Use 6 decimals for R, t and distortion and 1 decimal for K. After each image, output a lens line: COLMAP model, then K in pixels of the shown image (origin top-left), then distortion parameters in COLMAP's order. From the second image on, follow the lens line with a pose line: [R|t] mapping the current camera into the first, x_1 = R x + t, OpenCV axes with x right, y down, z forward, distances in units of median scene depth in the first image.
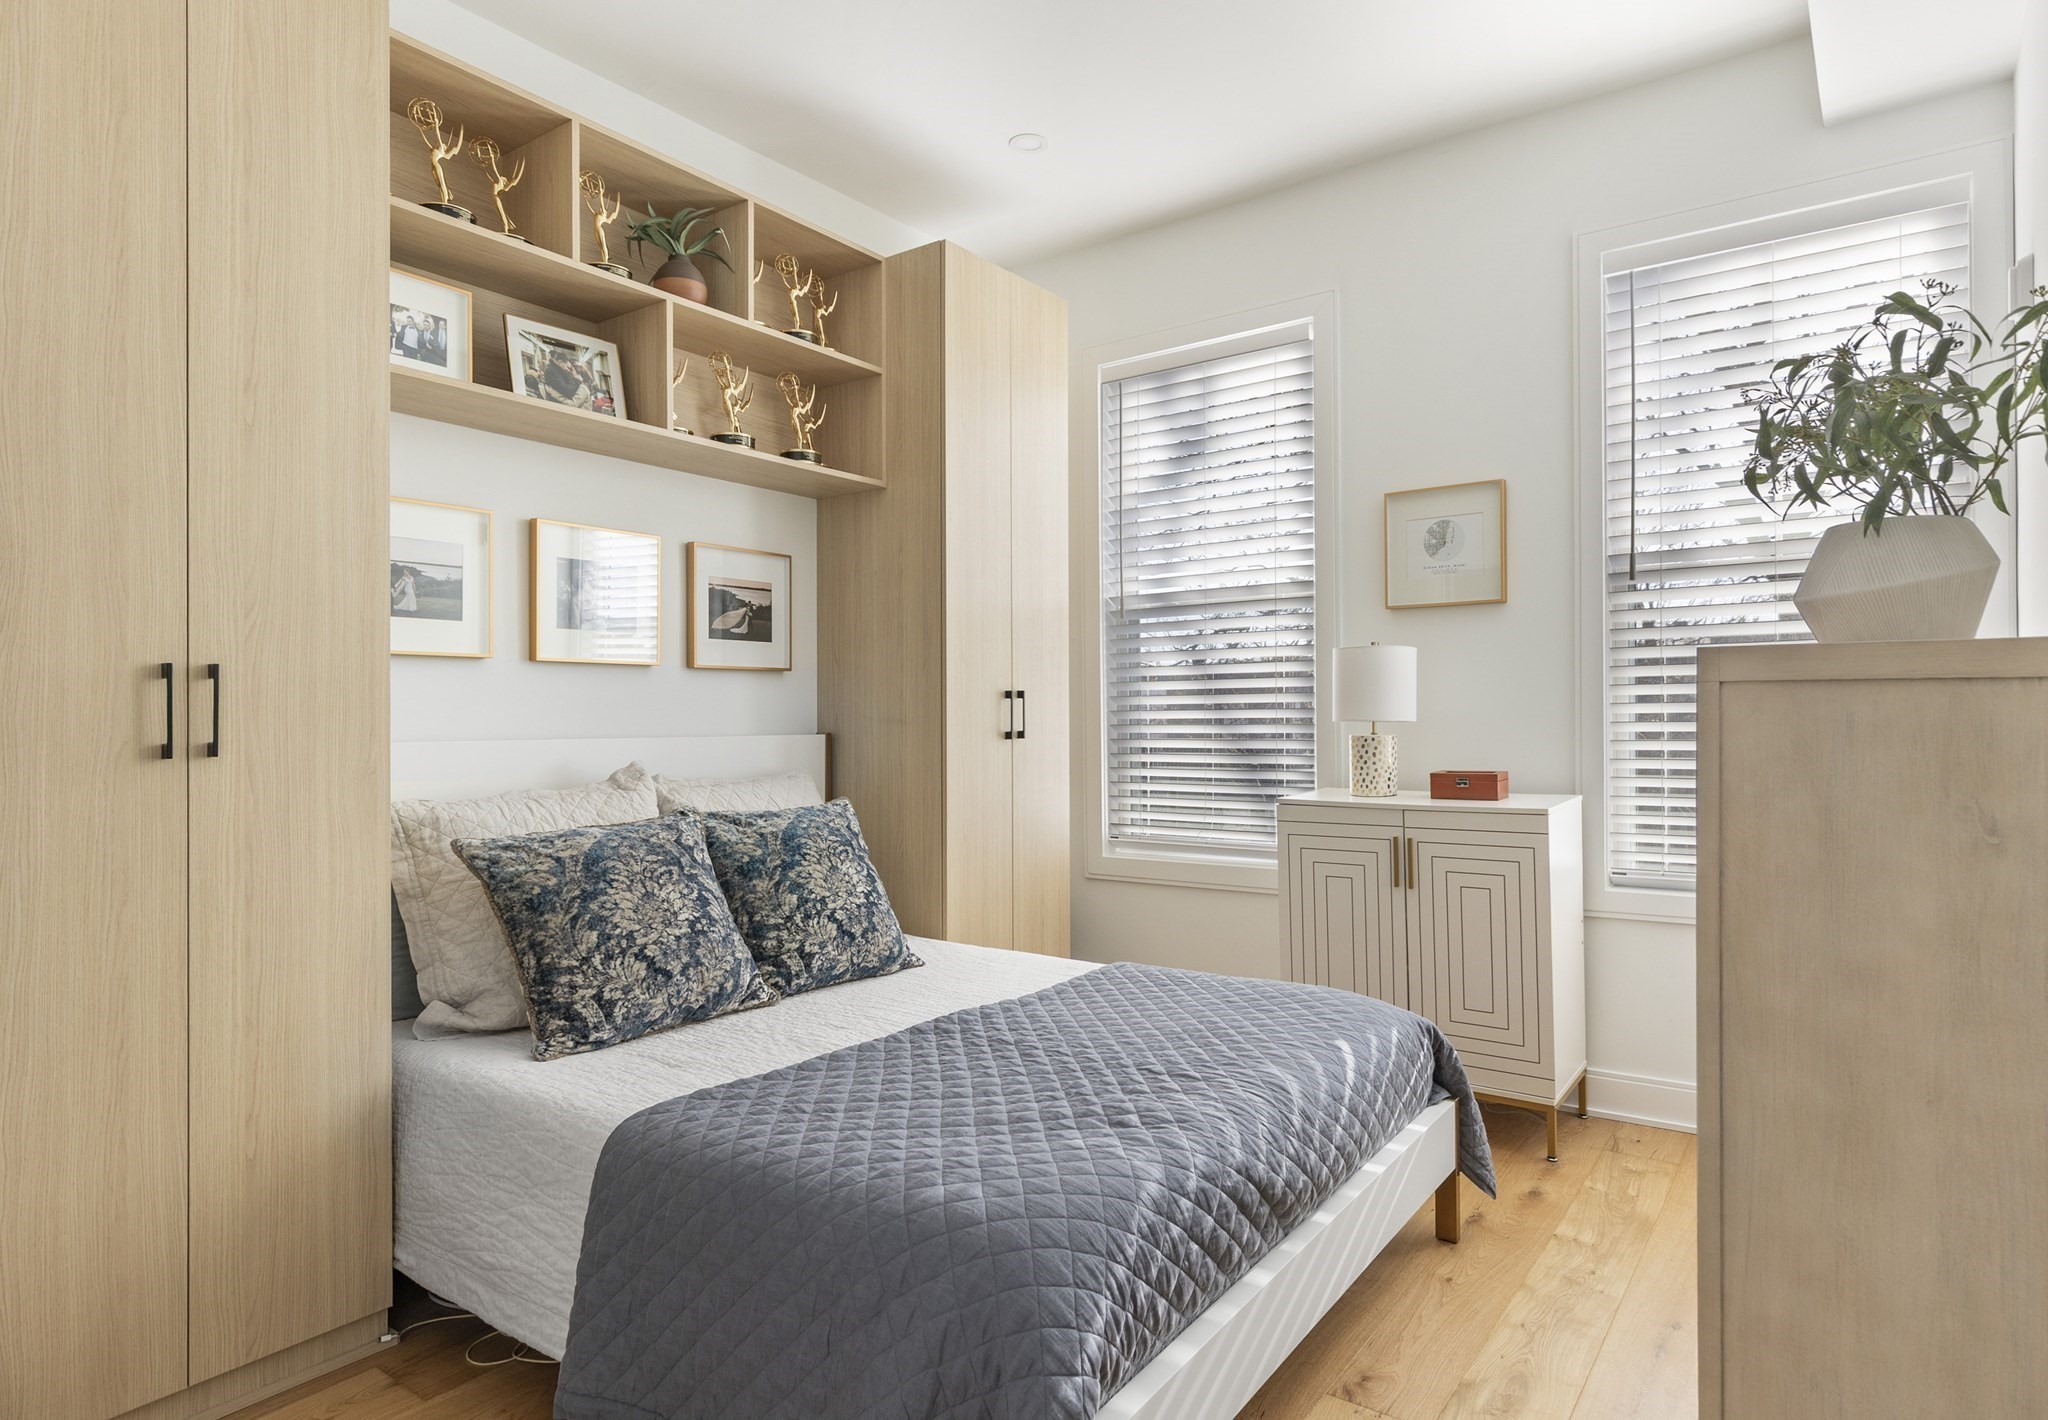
lens RADIAL K [[1162.5, 0, 1081.0], [0, 1162.5, 722.9], [0, 0, 1]] dist [0.014322, -0.000339]
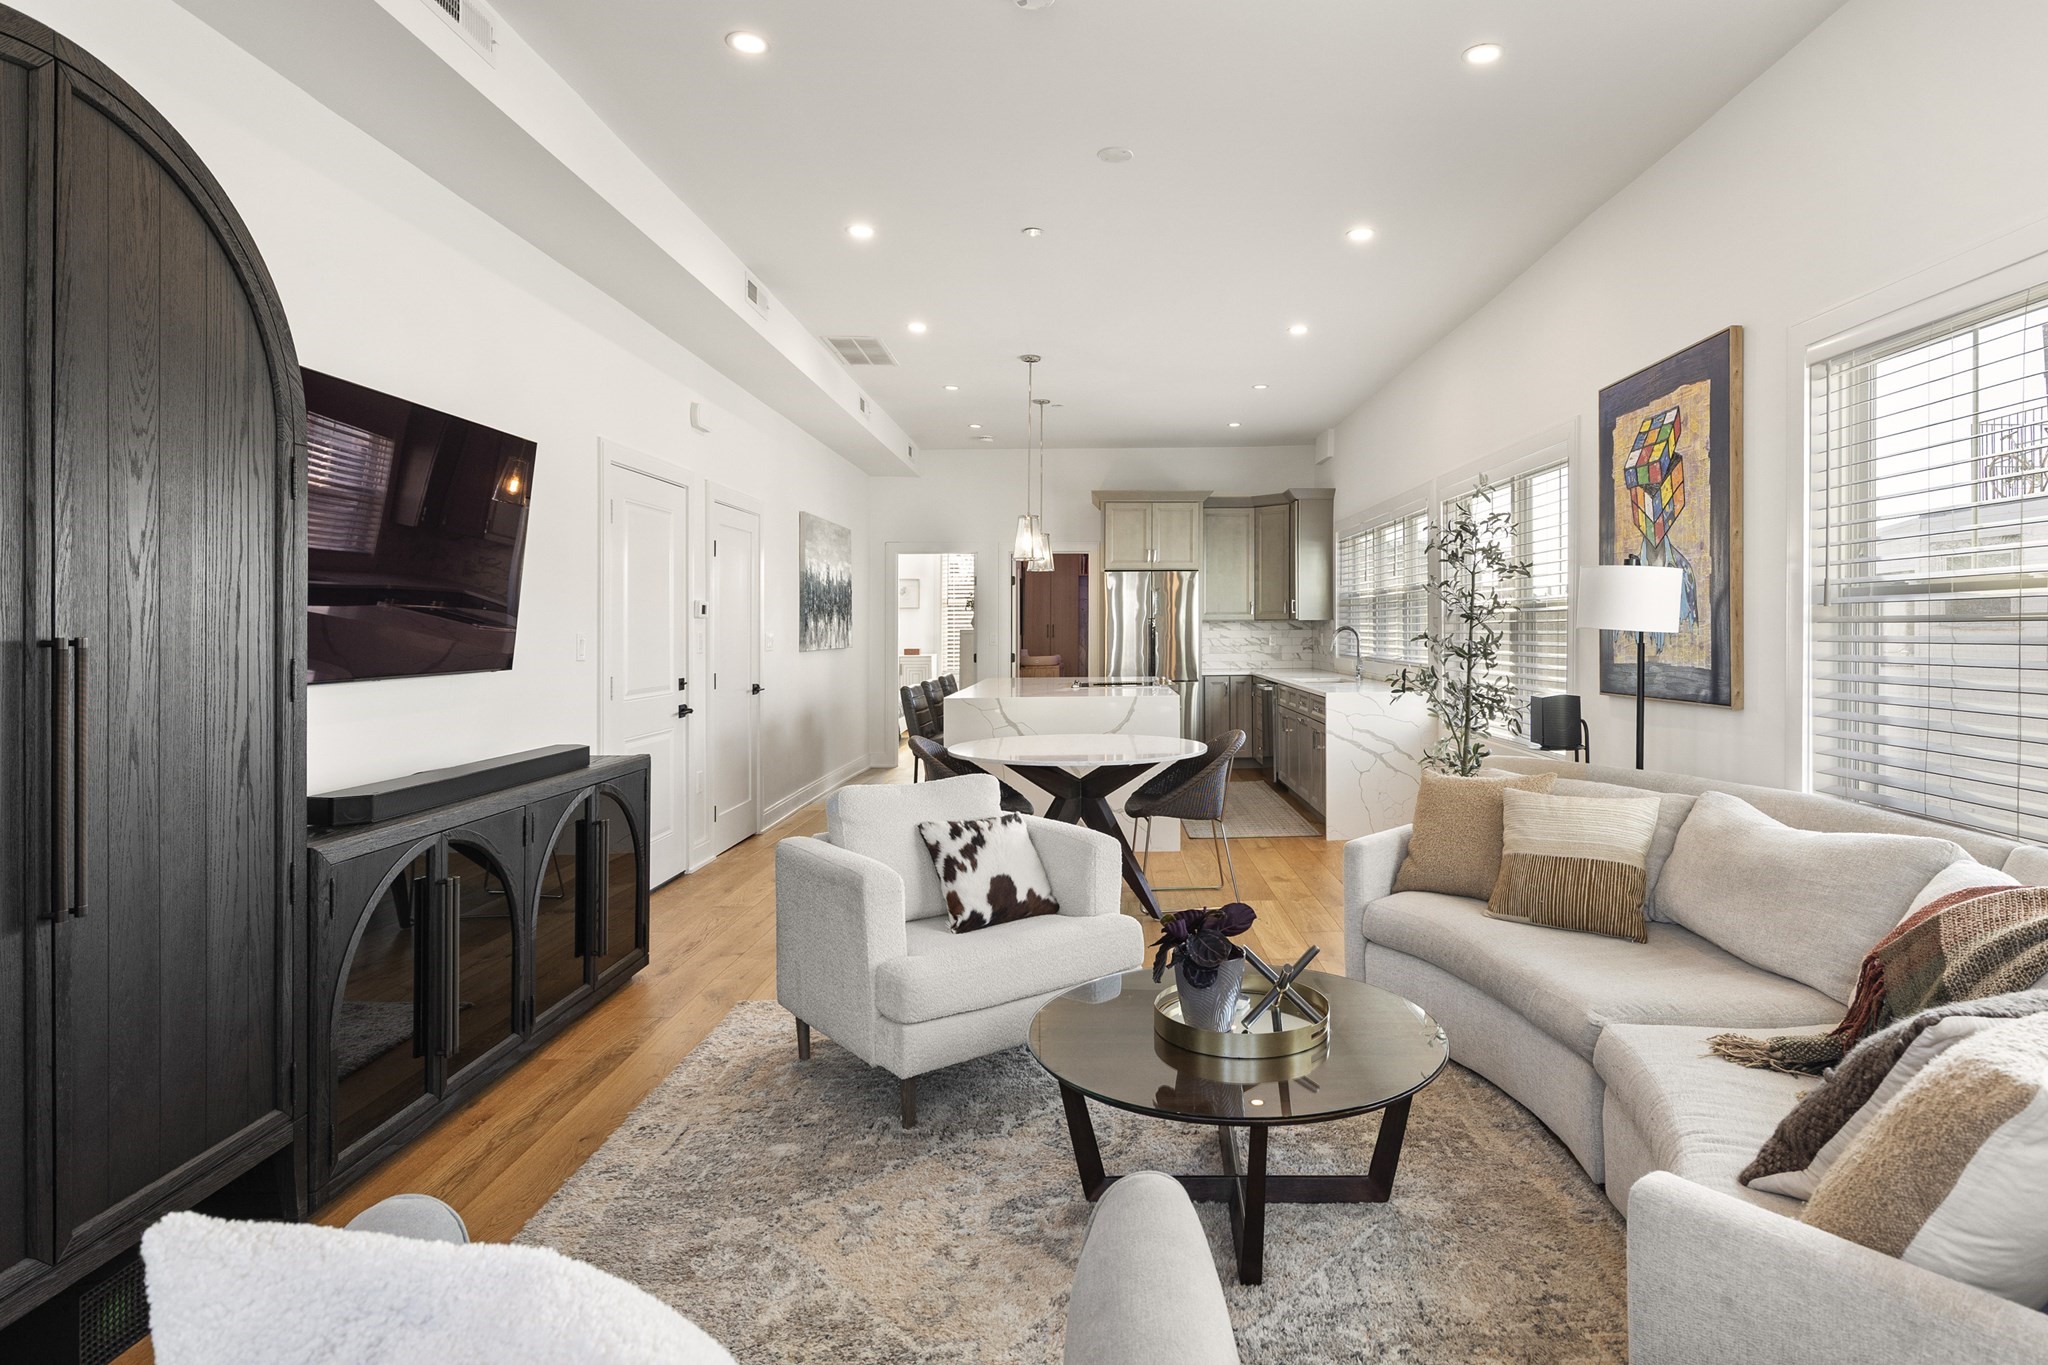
lens RADIAL K [[1104.8, 0, 1131.5], [0, 1104.8, 636.9], [0, 0, 1]] dist [0.003729, -0.003342]
pose [[0.805095, -0.001001, 0.593145, -1.832895], [-0.001017, 0.999995, 0.003069, -0.017832], [-0.593145, -0.003074, 0.805089, -3.511841]]
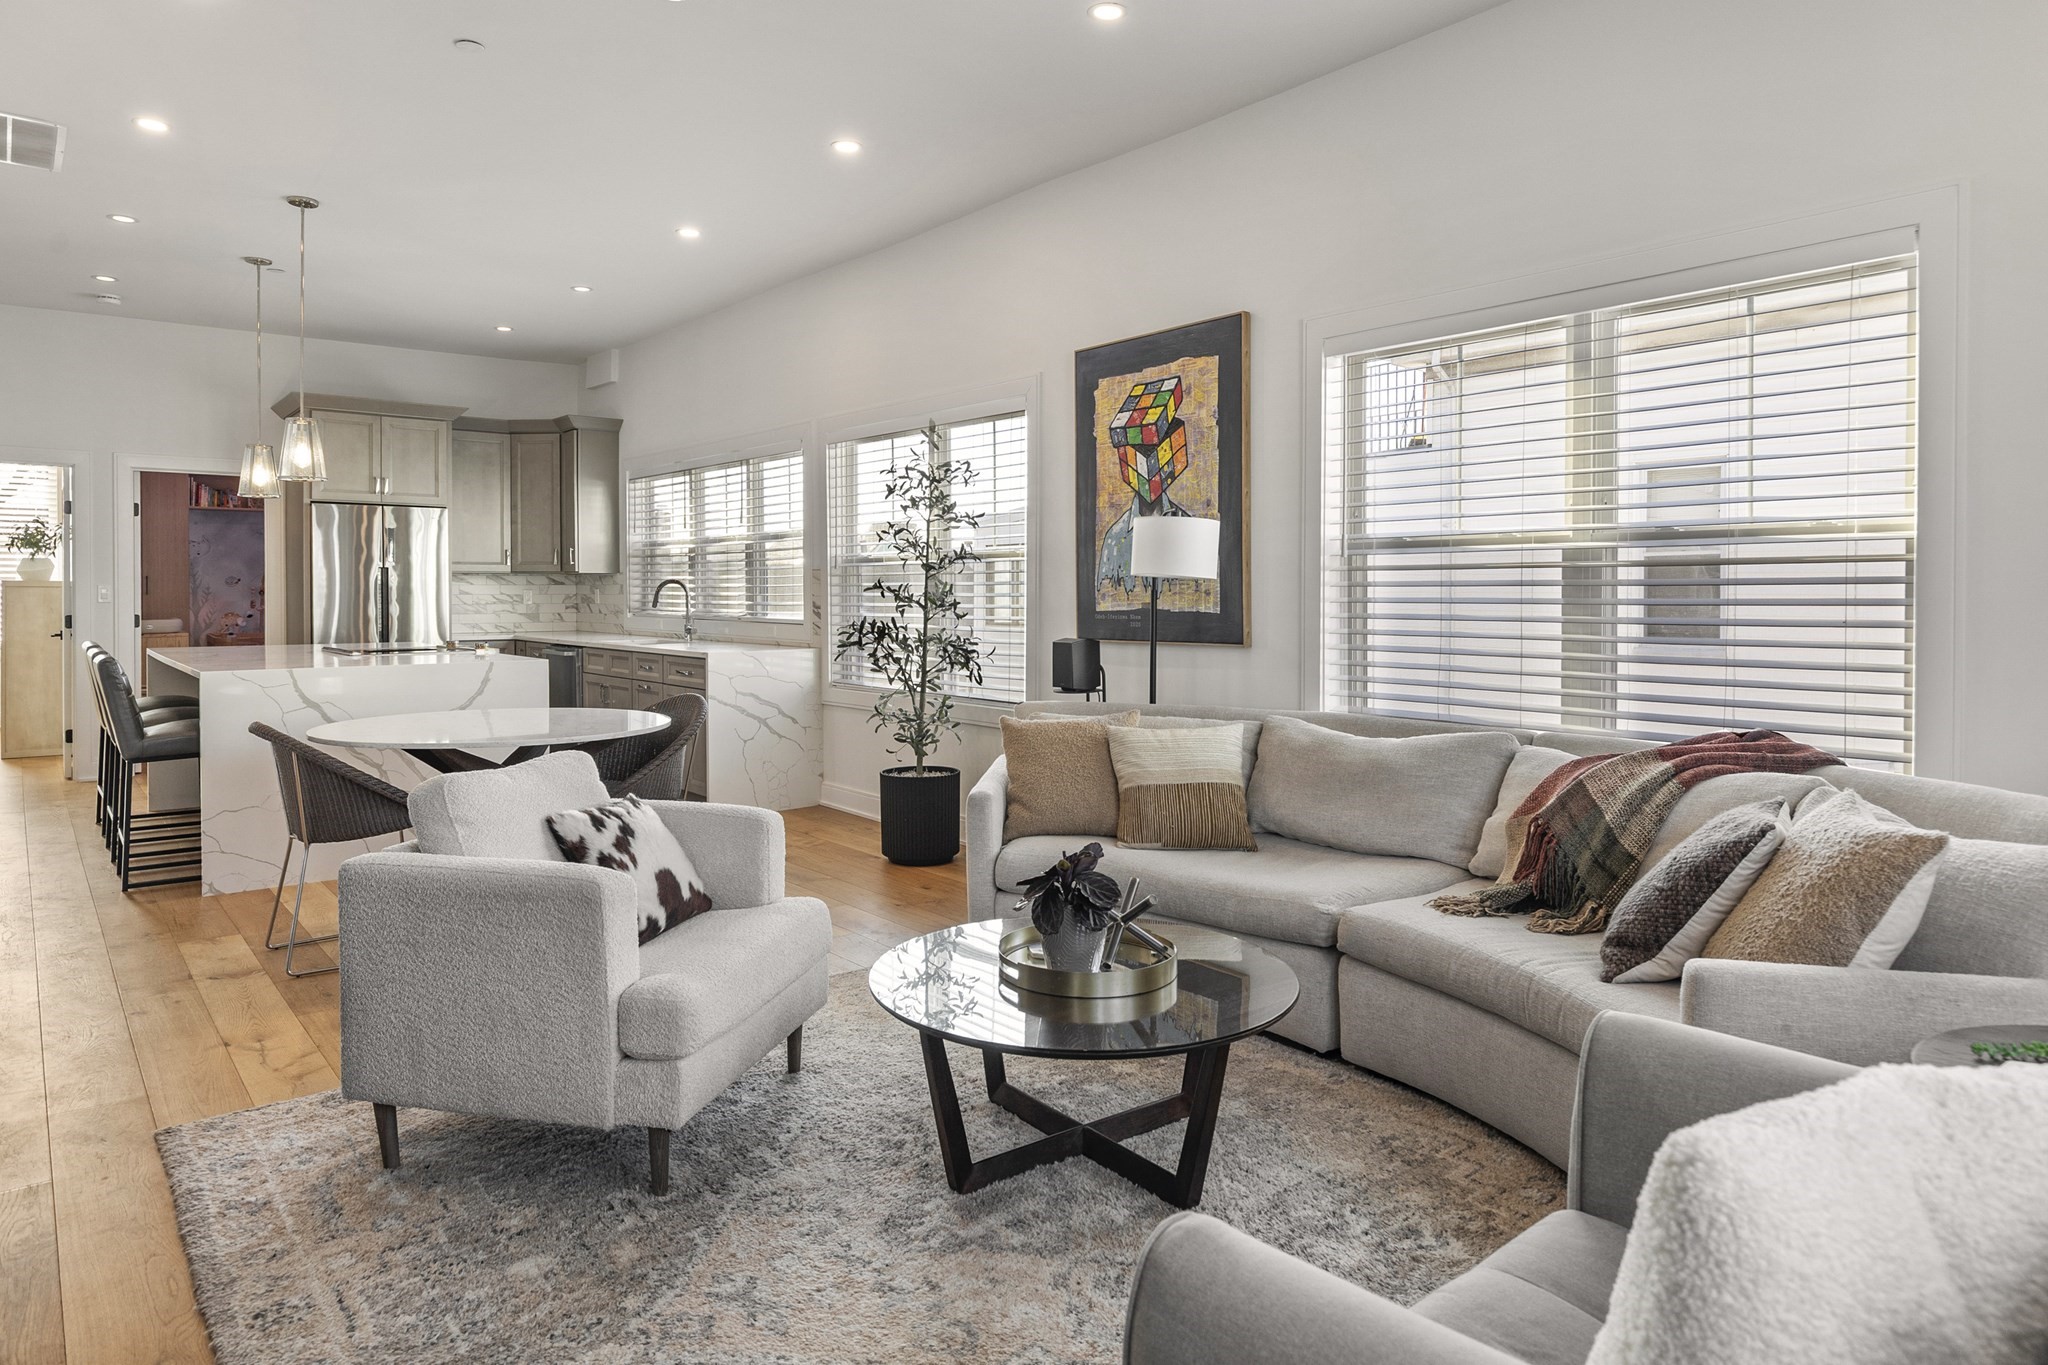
lens RADIAL K [[1244.0, 0, 1029.6], [0, 1244.0, 607.0], [0, 0, 1]] dist [0.004302, 0.003765]
pose [[0.275810, -0.003339, 0.961206, -2.190654], [-0.003985, 0.999981, 0.004617, 0.010721], [-0.961204, -0.005103, 0.275792, -3.058786]]
